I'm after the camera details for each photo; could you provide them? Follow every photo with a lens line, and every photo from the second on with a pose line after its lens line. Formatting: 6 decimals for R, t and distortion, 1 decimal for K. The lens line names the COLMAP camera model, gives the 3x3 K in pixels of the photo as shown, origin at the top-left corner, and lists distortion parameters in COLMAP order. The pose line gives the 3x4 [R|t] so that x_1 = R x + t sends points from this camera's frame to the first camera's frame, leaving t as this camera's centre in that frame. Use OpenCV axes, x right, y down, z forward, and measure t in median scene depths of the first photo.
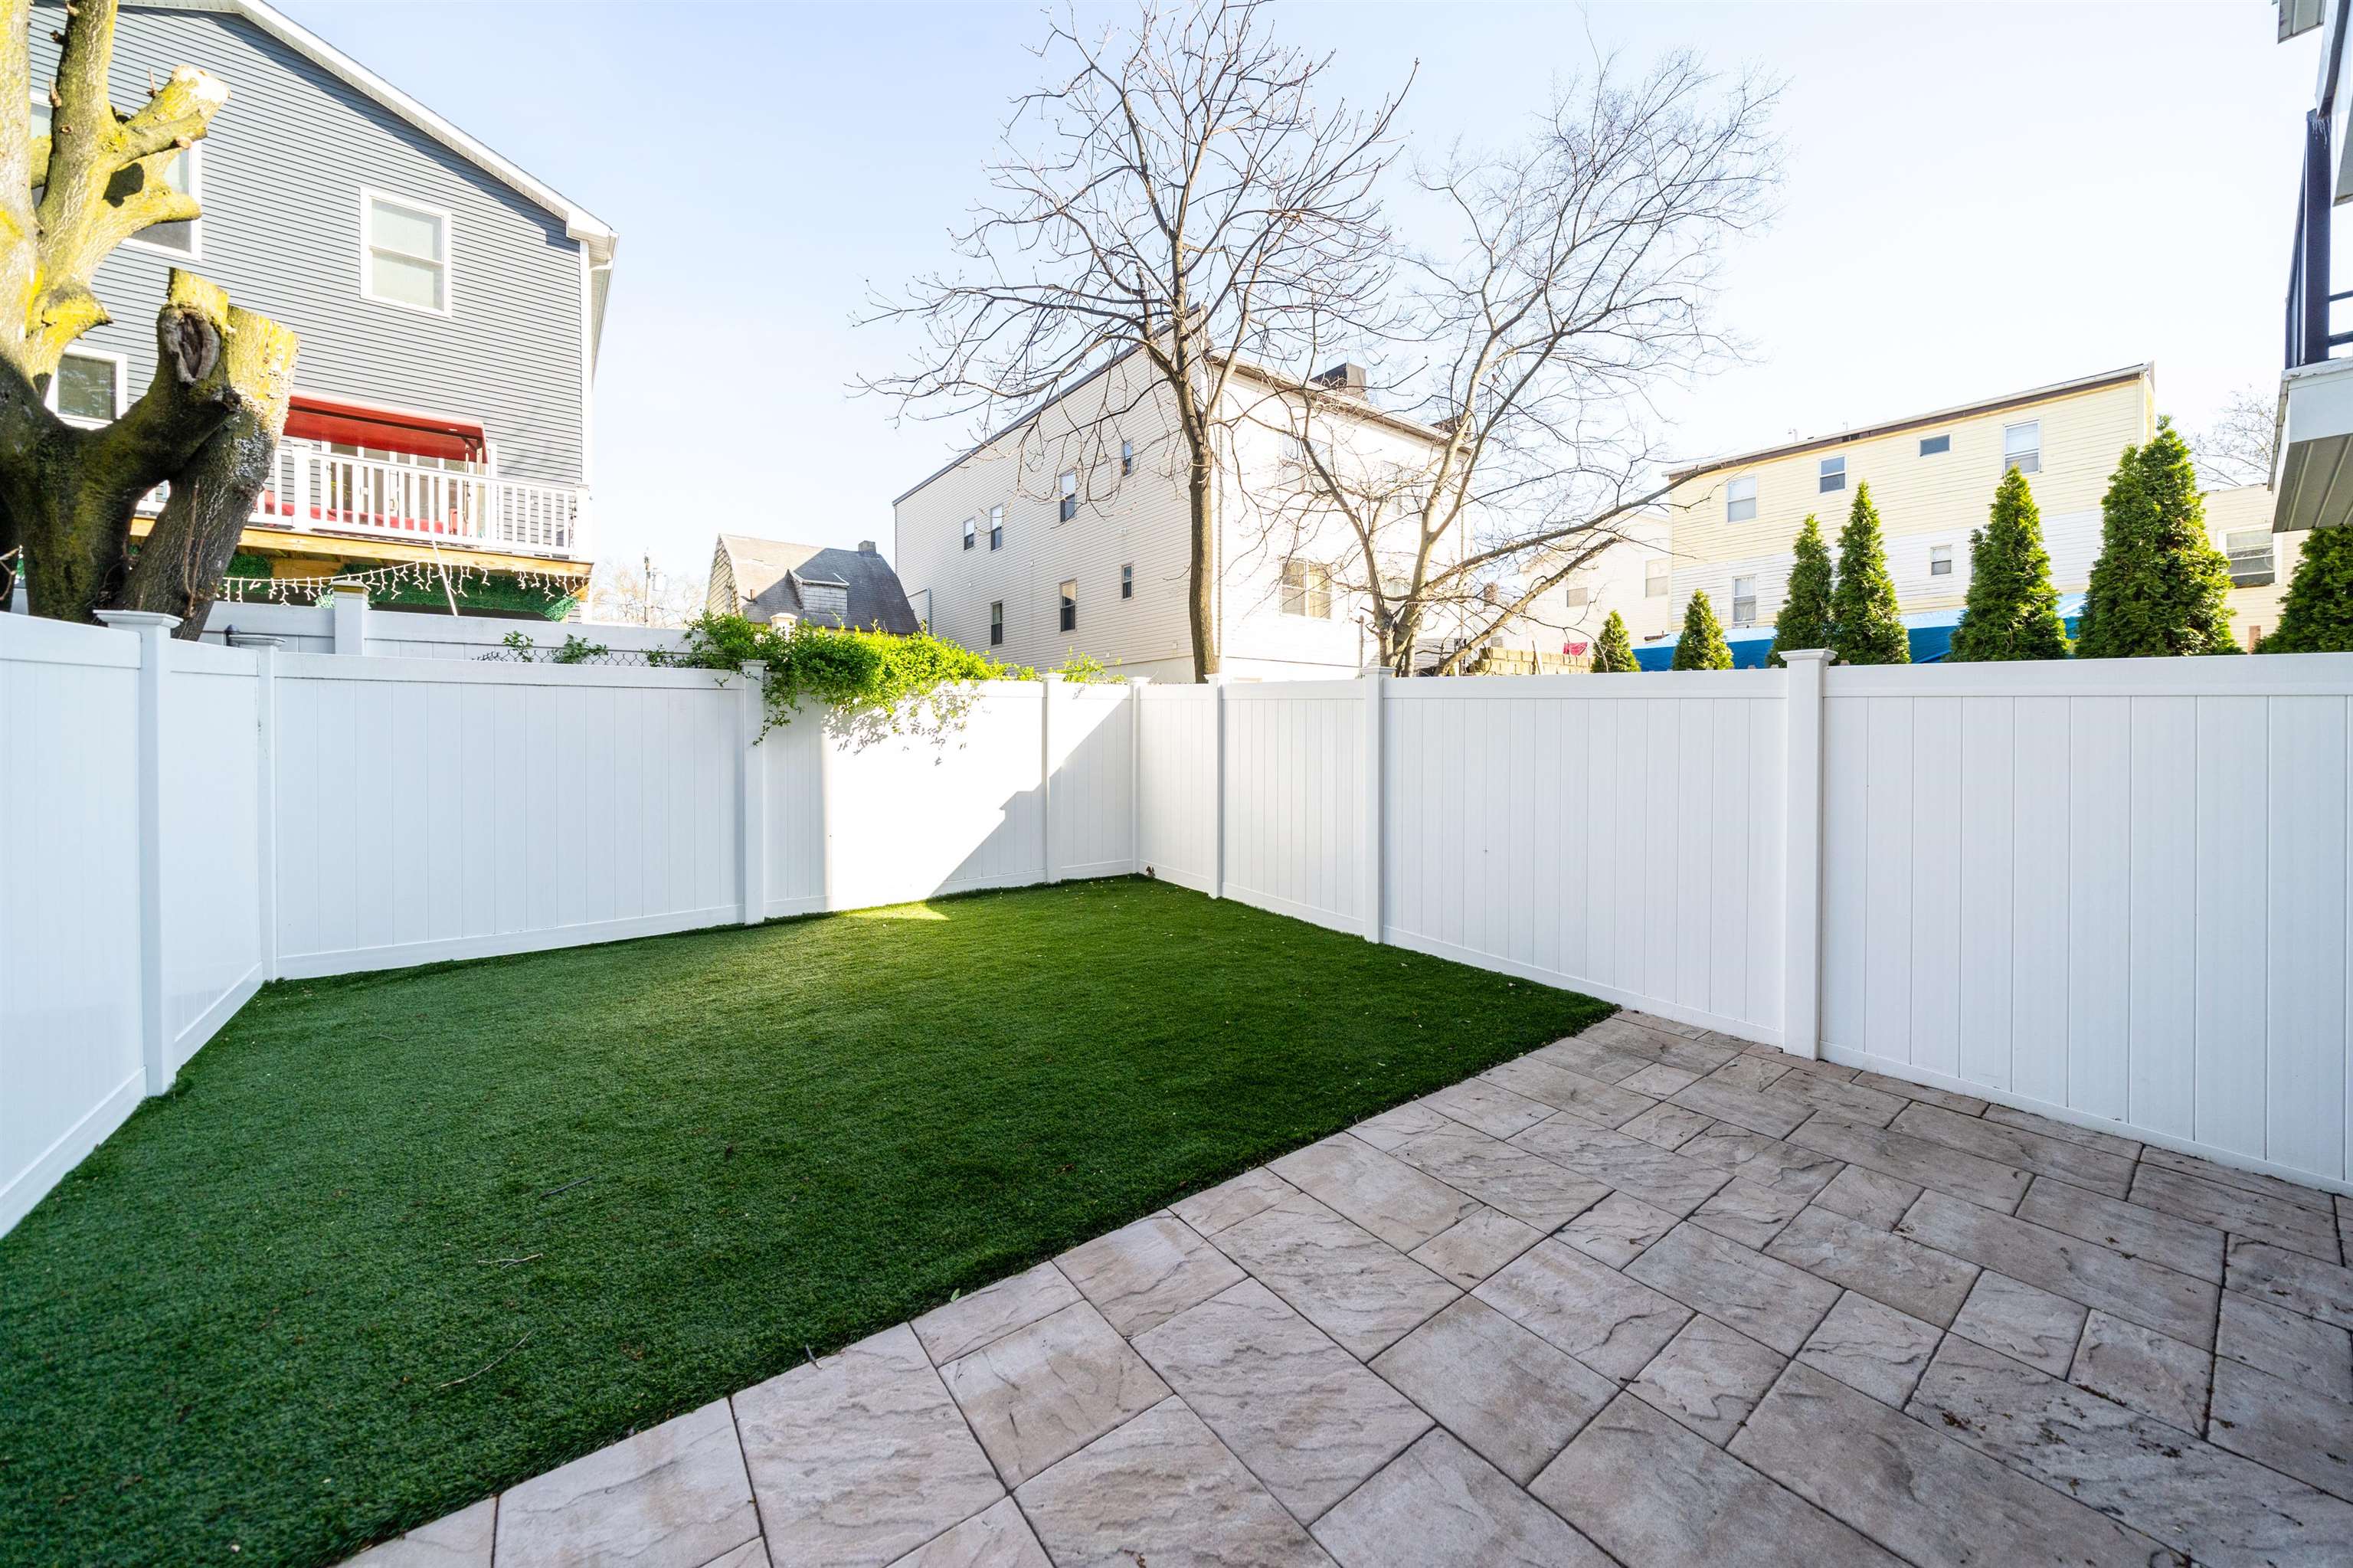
lens RADIAL K [[823.7, 0, 1174.2], [0, 823.7, 733.5], [0, 0, 1]] dist [-0.000990, -0.000153]
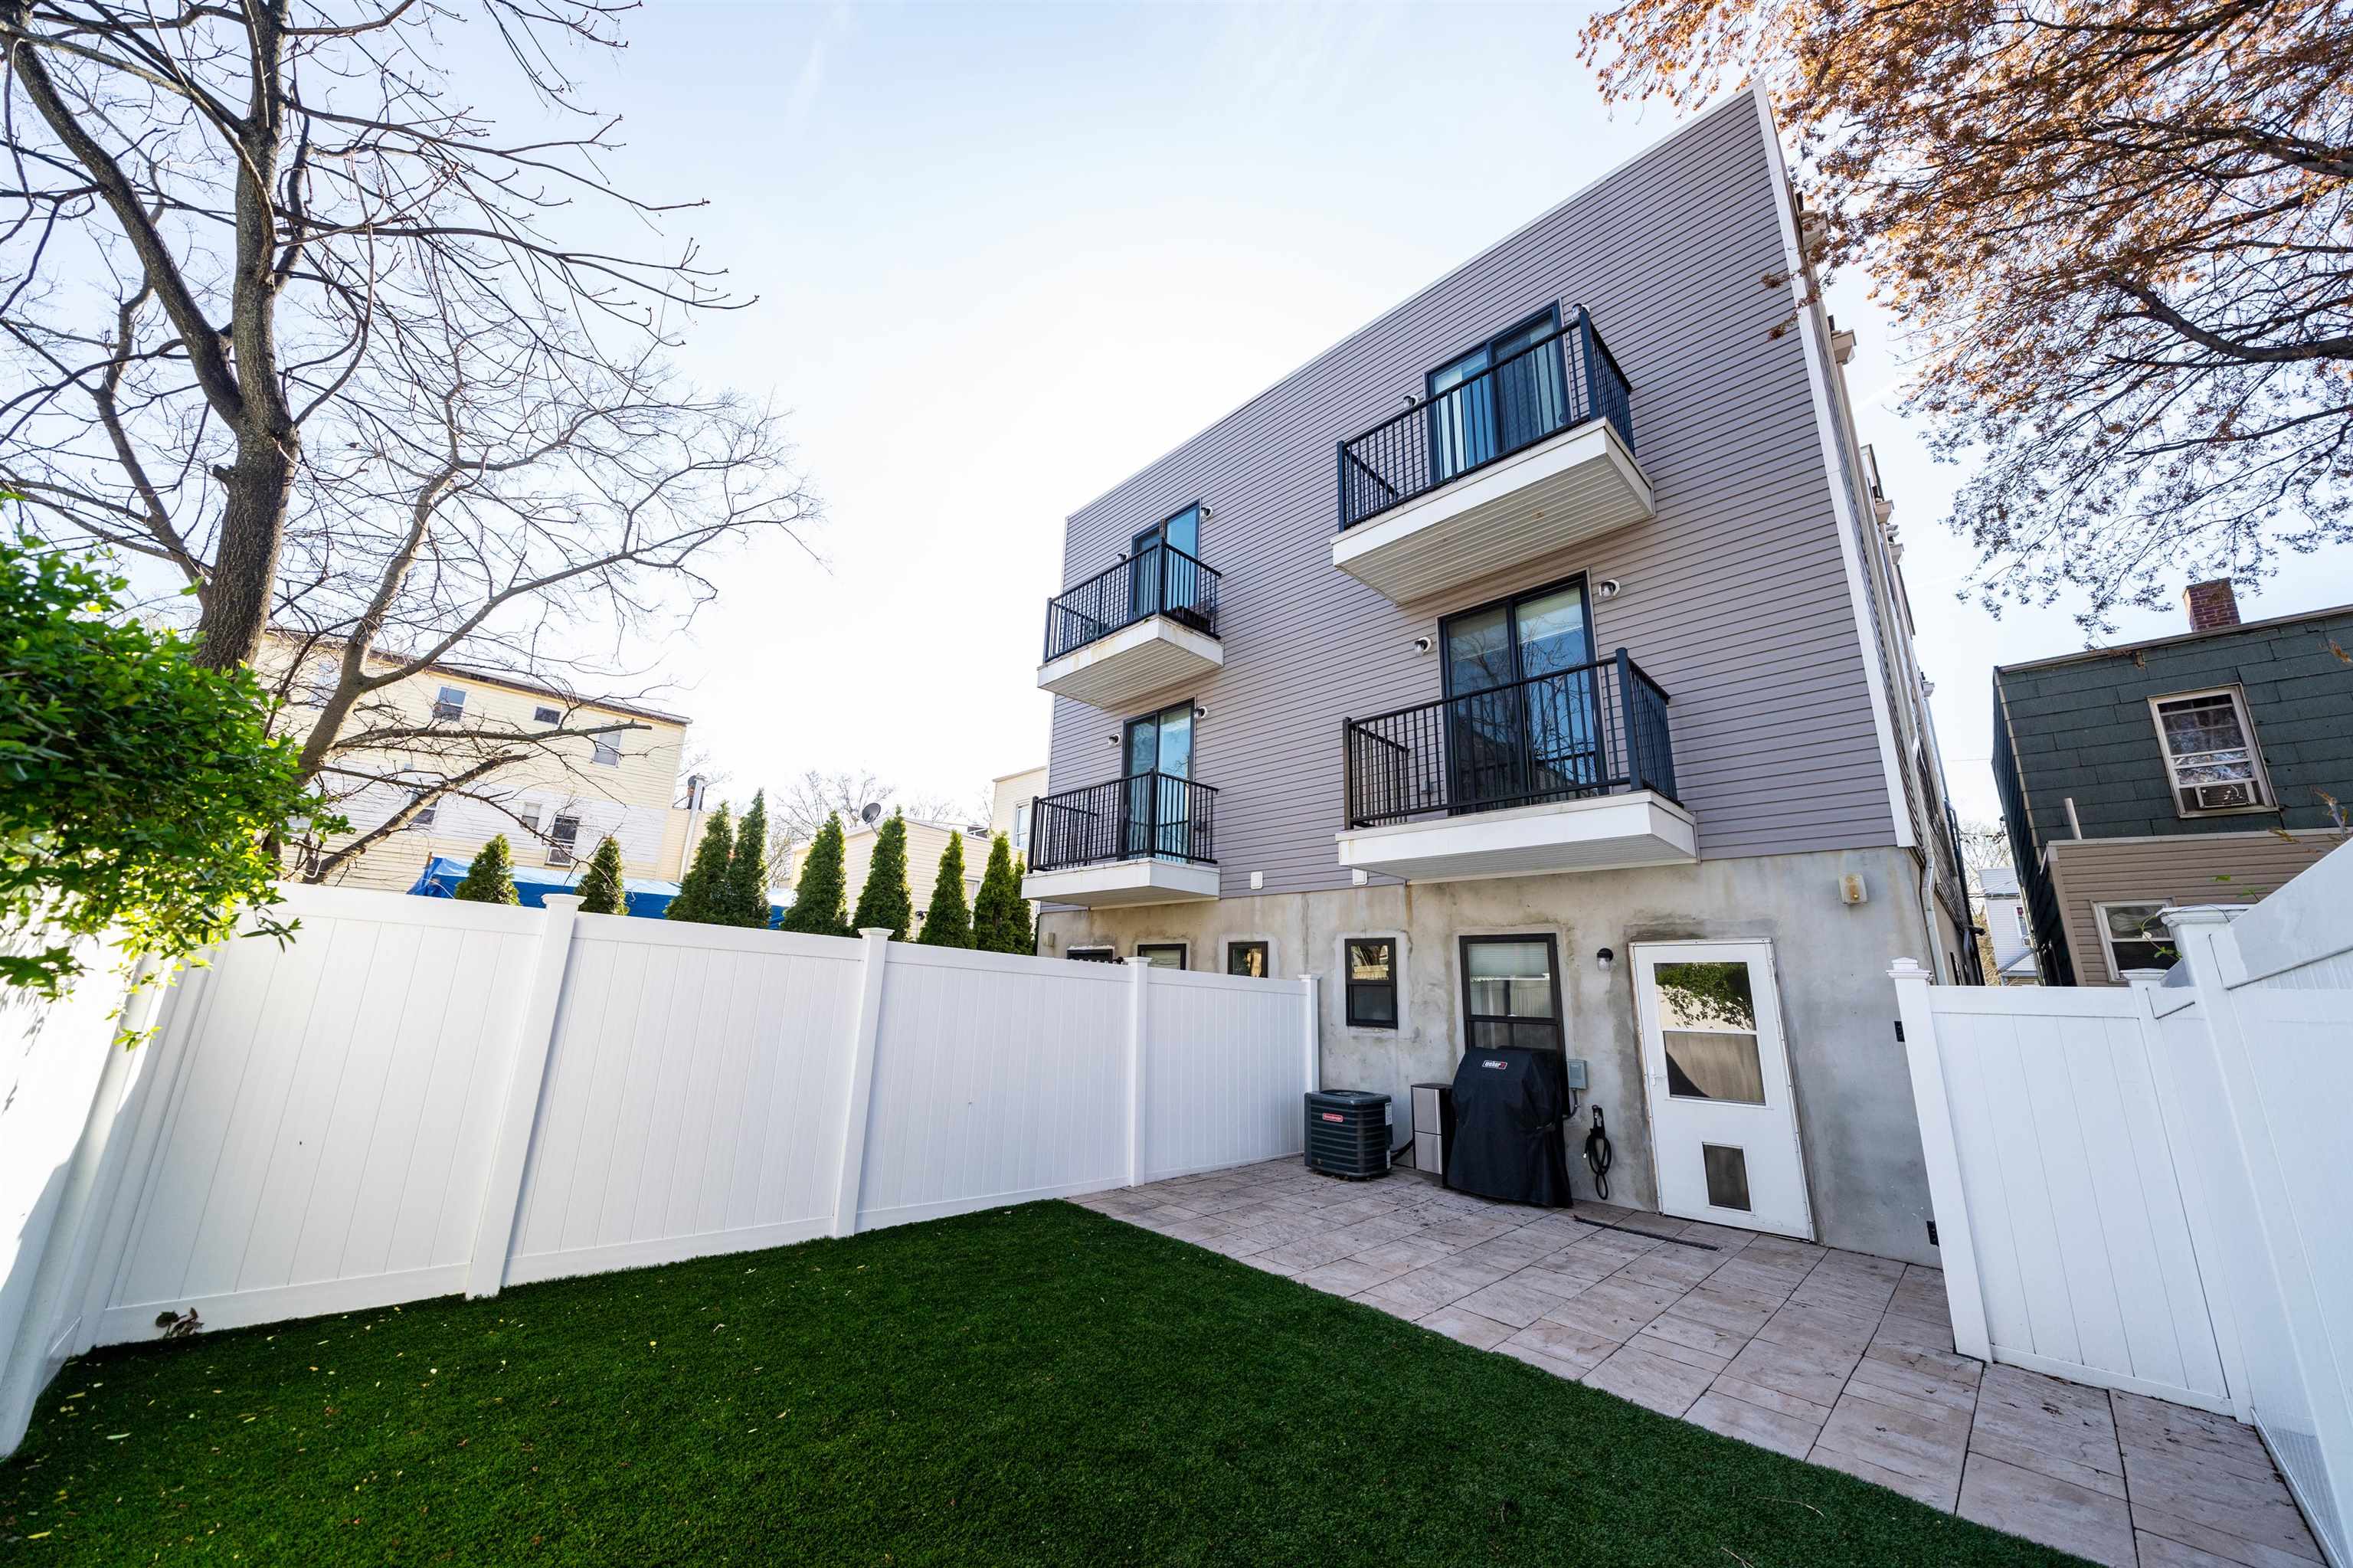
lens RADIAL K [[823.7, 0, 1174.2], [0, 823.7, 733.5], [0, 0, 1]] dist [-0.000990, -0.000153]
pose [[-0.134015, 0.292701, 0.946766, -1.403897], [-0.026140, 0.954008, -0.298640, -0.022799], [-0.990634, -0.064771, -0.120200, 1.338356]]
